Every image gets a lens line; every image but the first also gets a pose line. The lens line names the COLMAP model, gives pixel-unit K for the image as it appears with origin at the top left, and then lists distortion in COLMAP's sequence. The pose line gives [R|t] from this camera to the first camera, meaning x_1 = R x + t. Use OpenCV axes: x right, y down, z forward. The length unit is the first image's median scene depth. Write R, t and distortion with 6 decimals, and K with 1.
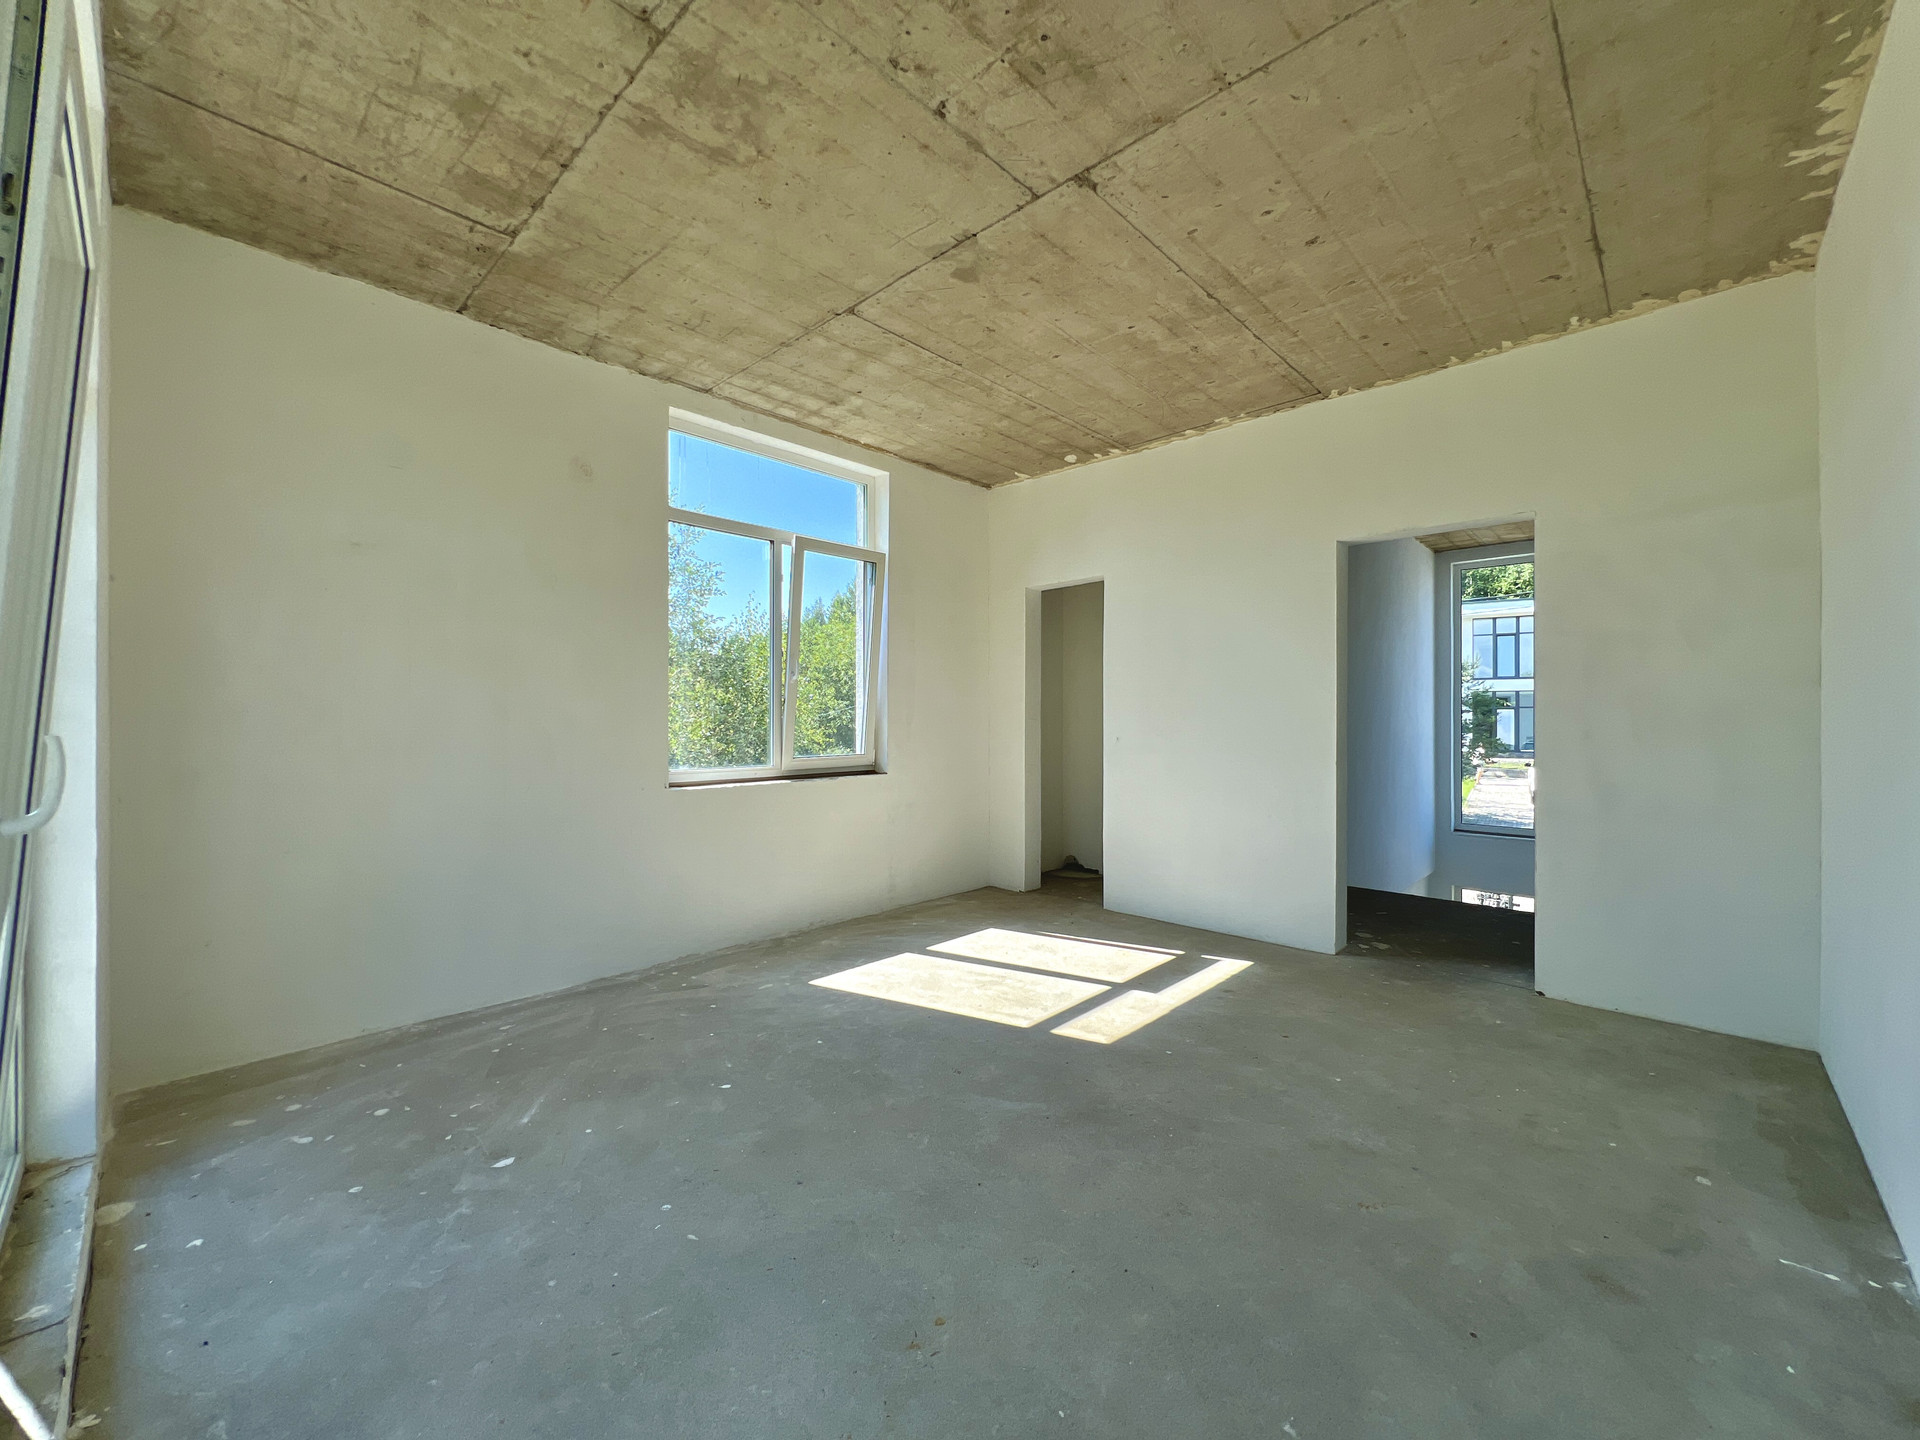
lens RADIAL K [[766.6, 0, 951.9], [0, 766.6, 716.2], [0, 0, 1]] dist [-0.001419, 0.000442]
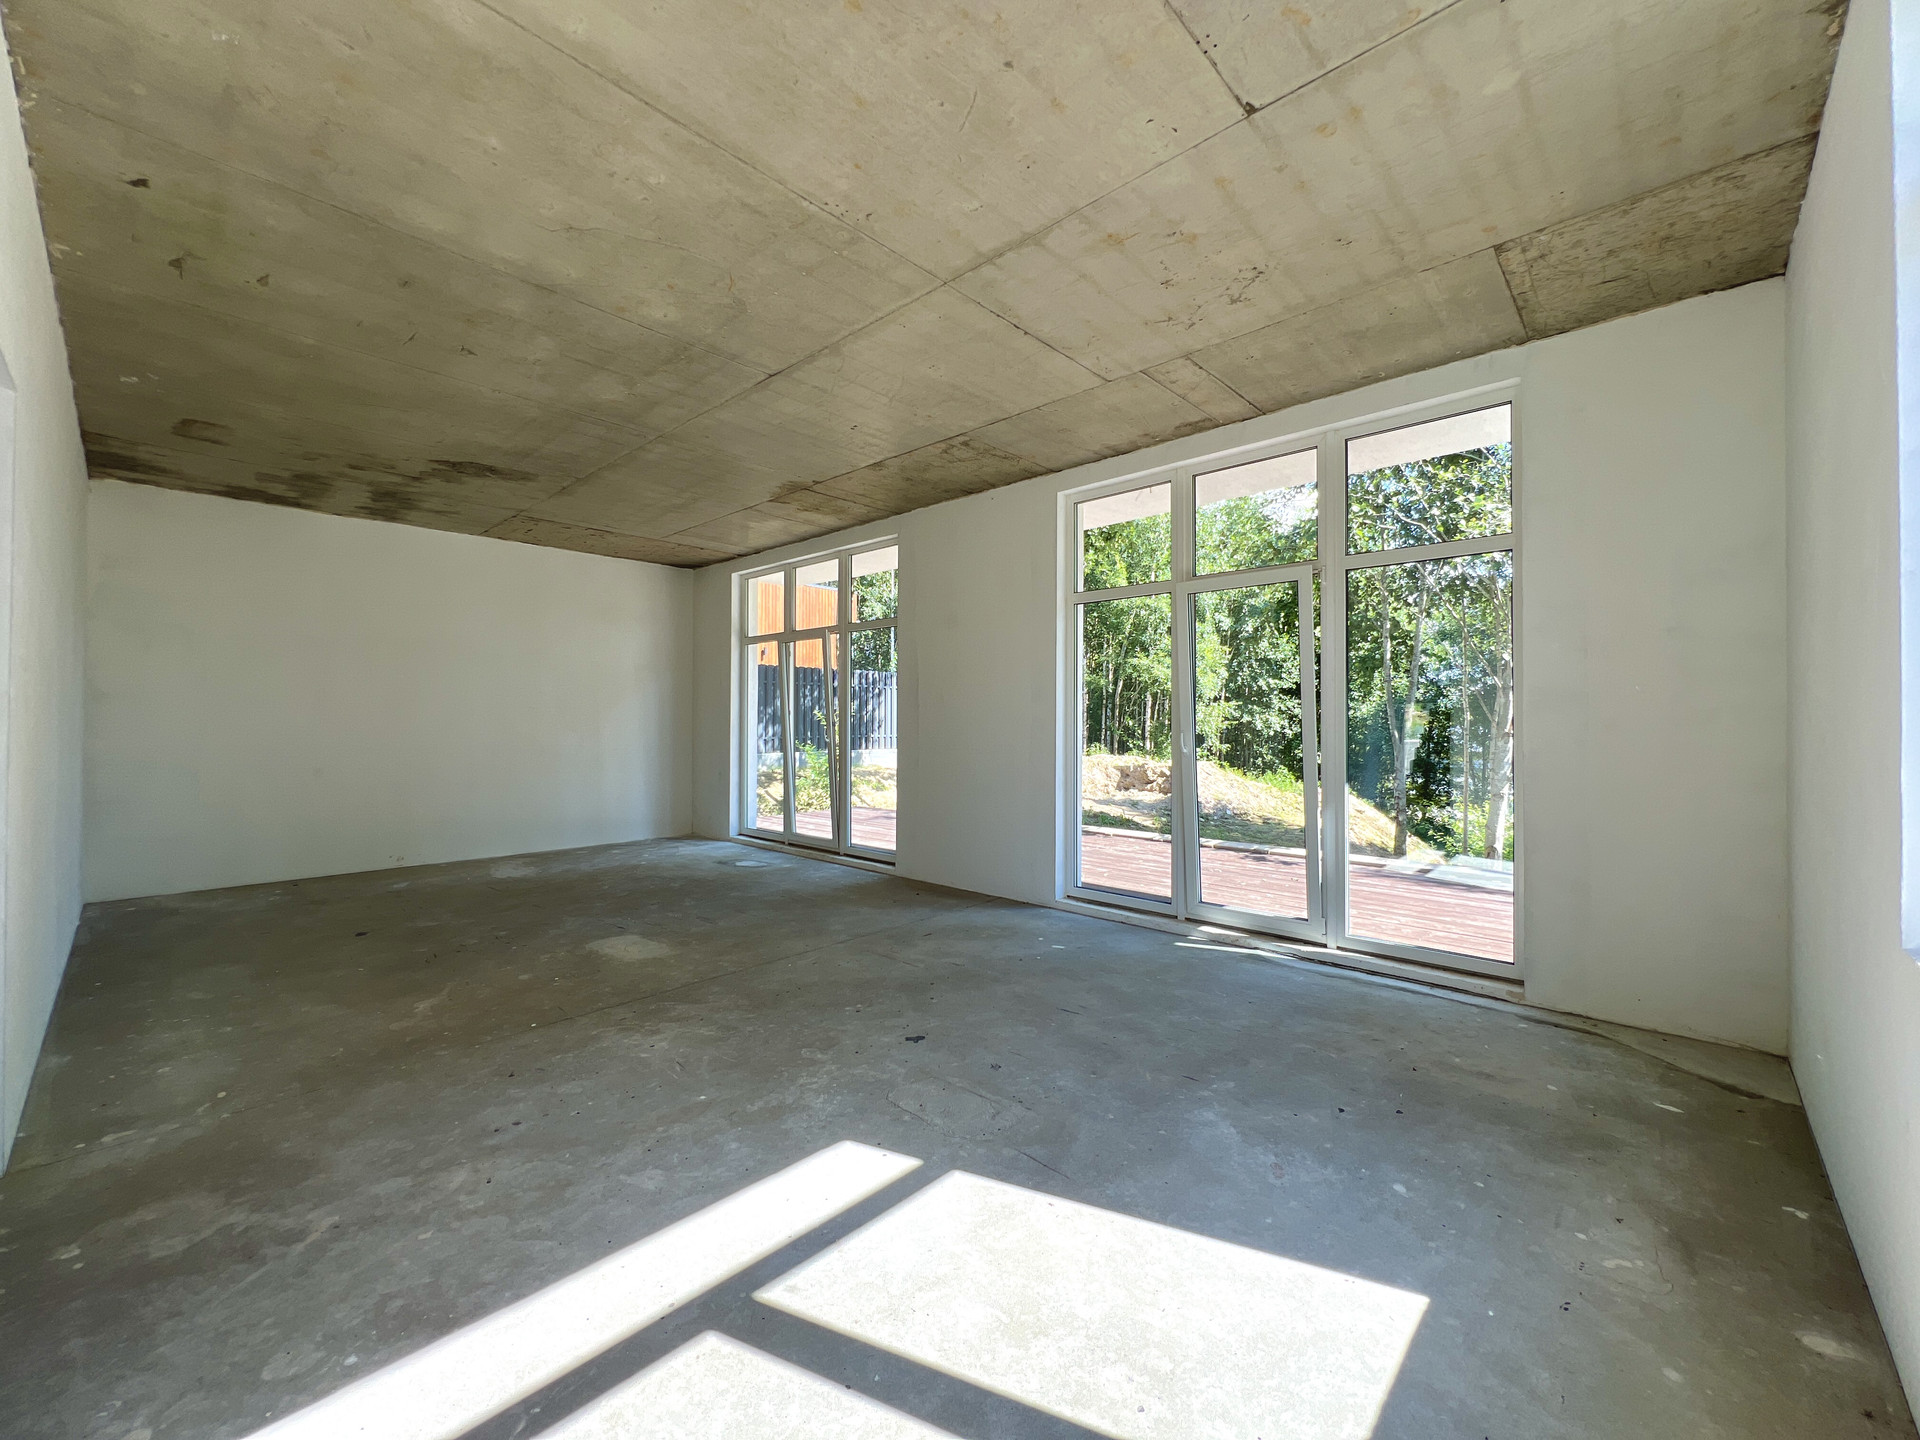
lens RADIAL K [[771.8, 0, 953.0], [0, 771.8, 716.1], [0, 0, 1]] dist [0.000019, 0.000201]
pose [[-0.999909, -0.002937, -0.013198, 0.099854], [-0.002831, 0.999964, -0.007985, -0.014159], [0.013221, -0.007946, -0.999881, 1.631067]]
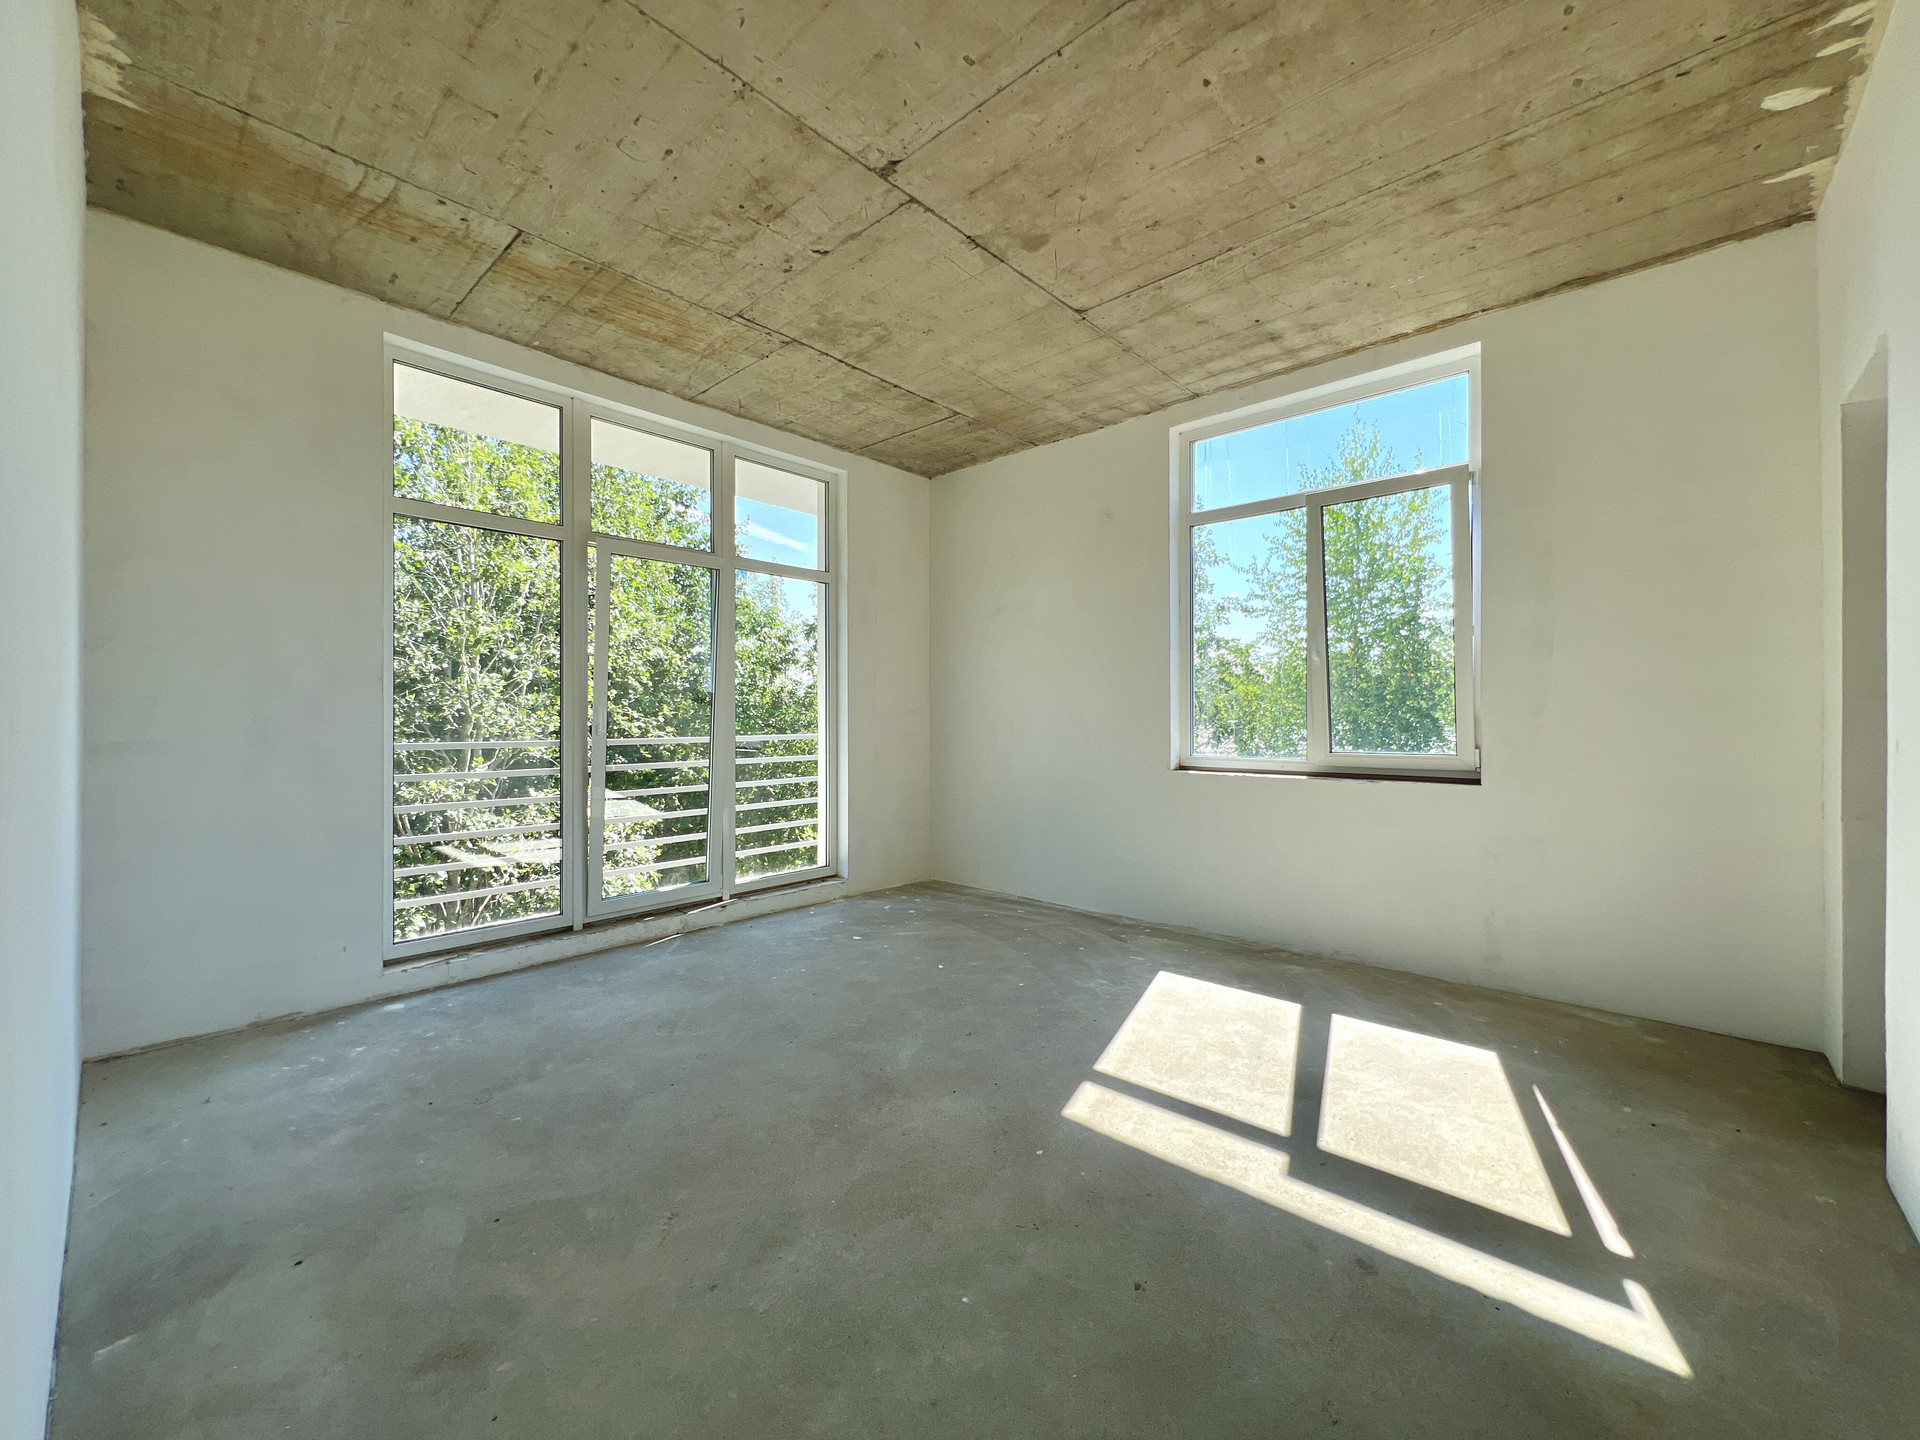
lens RADIAL K [[768.4, 0, 963.0], [0, 768.4, 715.4], [0, 0, 1]] dist [-0.001247, 0.000068]
pose [[0.029421, -0.005309, -0.999553, 0.883411], [0.003503, 0.999980, -0.005208, 0.023614], [0.999561, -0.003349, 0.029439, 0.791941]]
